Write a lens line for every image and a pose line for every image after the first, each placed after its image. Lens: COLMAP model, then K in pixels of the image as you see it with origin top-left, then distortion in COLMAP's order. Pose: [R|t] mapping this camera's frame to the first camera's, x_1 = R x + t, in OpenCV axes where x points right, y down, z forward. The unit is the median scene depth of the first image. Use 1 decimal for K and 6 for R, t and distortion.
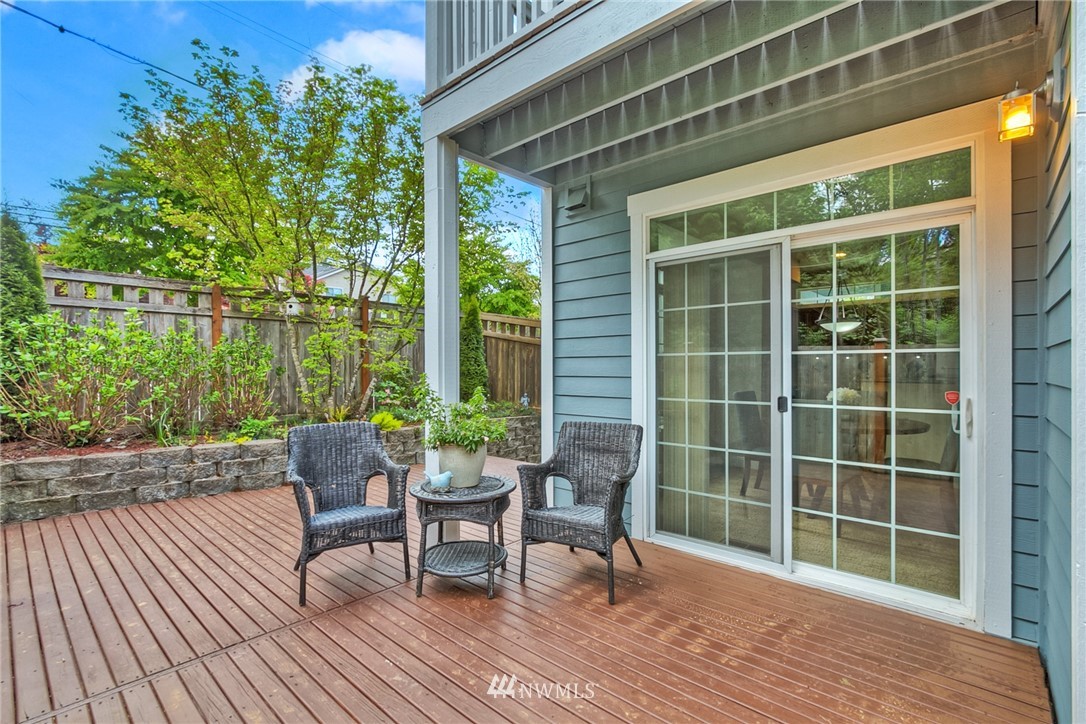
lens RADIAL K [[496.0, 0, 542.0], [0, 496.0, 361.7], [0, 0, 1]] dist [-0.004607, 0.000811]
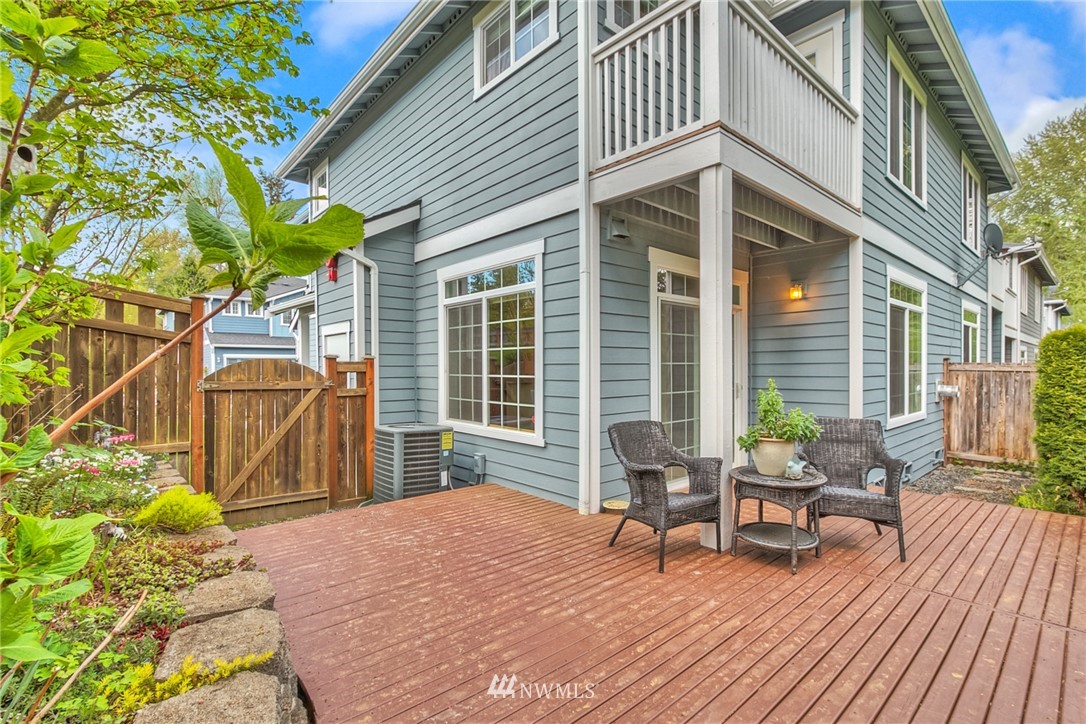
lens RADIAL K [[496.0, 0, 542.3], [0, 496.0, 367.4], [0, 0, 1]] dist [-0.004607, 0.000811]
pose [[0.110309, 0.002796, 0.993893, -1.336965], [-0.001790, 0.999995, -0.002615, 0.002033], [-0.993896, -0.001490, 0.110313, 1.261524]]
